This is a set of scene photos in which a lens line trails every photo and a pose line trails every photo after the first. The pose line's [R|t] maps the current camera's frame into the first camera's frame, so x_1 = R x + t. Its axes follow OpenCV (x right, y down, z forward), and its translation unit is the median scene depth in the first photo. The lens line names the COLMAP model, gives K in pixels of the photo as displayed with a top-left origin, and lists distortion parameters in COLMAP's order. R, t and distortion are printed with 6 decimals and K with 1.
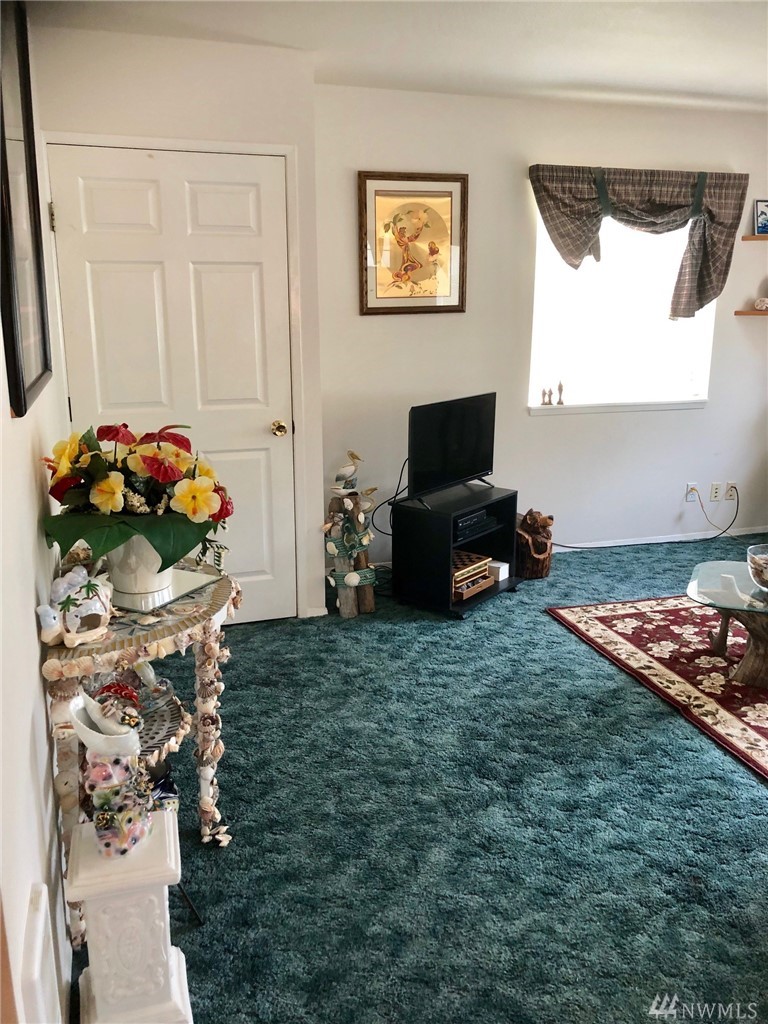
lens RADIAL K [[843.6, 0, 384.5], [0, 843.6, 509.2], [0, 0, 1]] dist [0.037258, -0.025147]
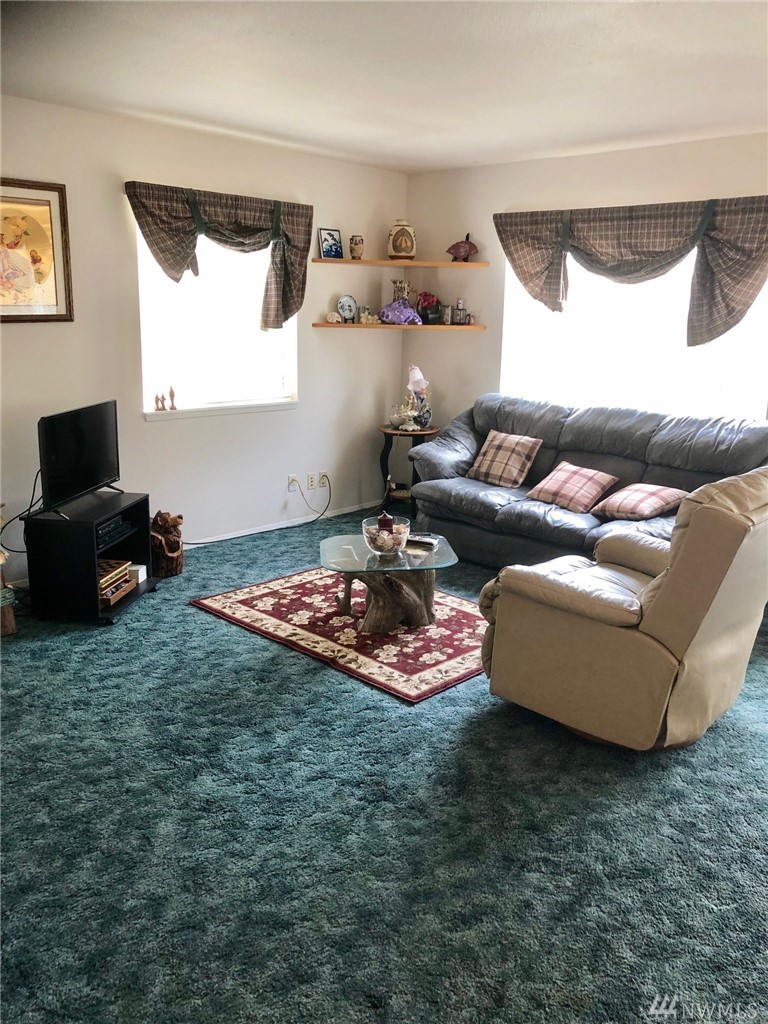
lens RADIAL K [[843.6, 0, 381.4], [0, 843.6, 518.8], [0, 0, 1]] dist [0.037258, -0.025147]
pose [[0.869188, -0.106802, 0.482810, -0.113306], [0.104607, 0.994013, 0.031566, 0.006418], [-0.483291, 0.023069, 0.875156, -0.057935]]
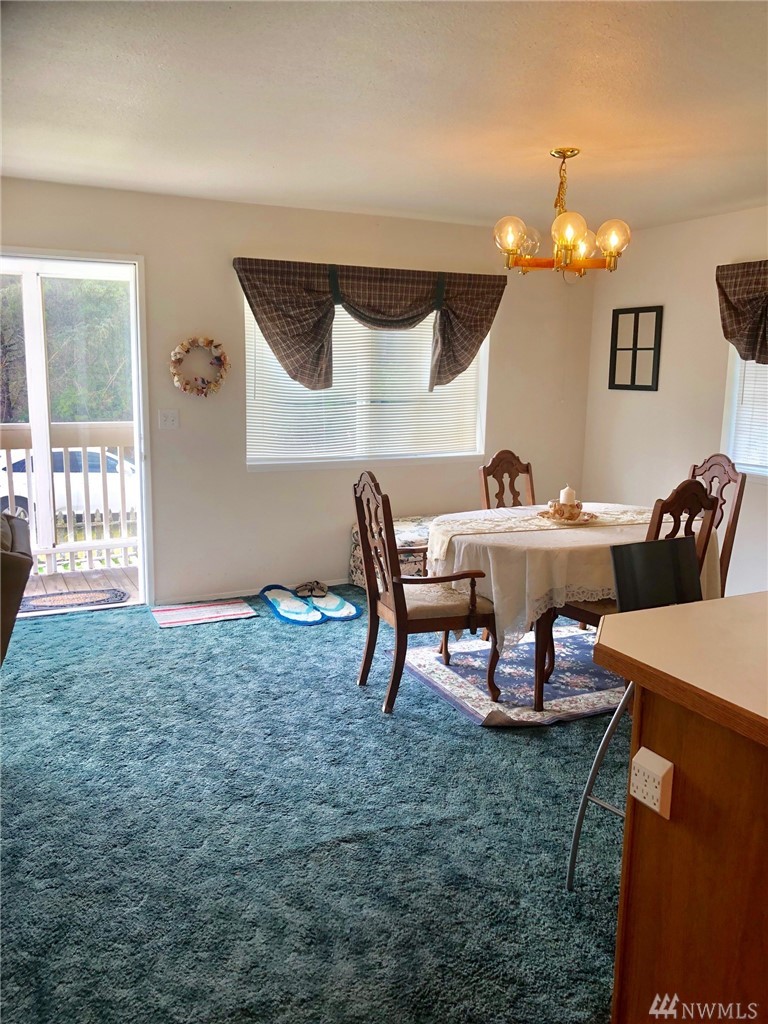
lens RADIAL K [[843.6, 0, 384.6], [0, 843.6, 506.8], [0, 0, 1]] dist [0.037258, -0.025147]
pose [[-0.139833, -0.169530, 0.975554, -0.246456], [0.235608, 0.951240, 0.199077, -0.047412], [-0.961736, 0.257686, -0.093072, 0.167147]]
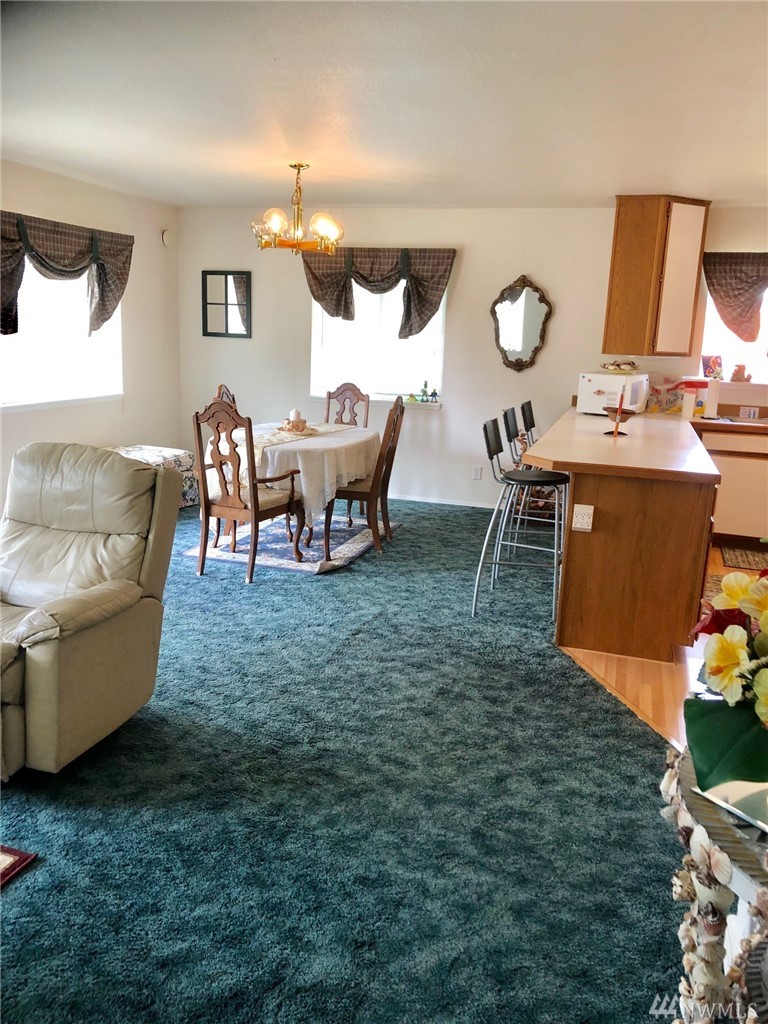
lens RADIAL K [[843.6, 0, 381.3], [0, 843.6, 516.1], [0, 0, 1]] dist [0.037258, -0.025147]
pose [[-0.819866, -0.154087, 0.551432, -0.200529], [0.109542, 0.903102, 0.415220, -0.240963], [-0.561979, 0.400830, -0.723543, 0.936776]]
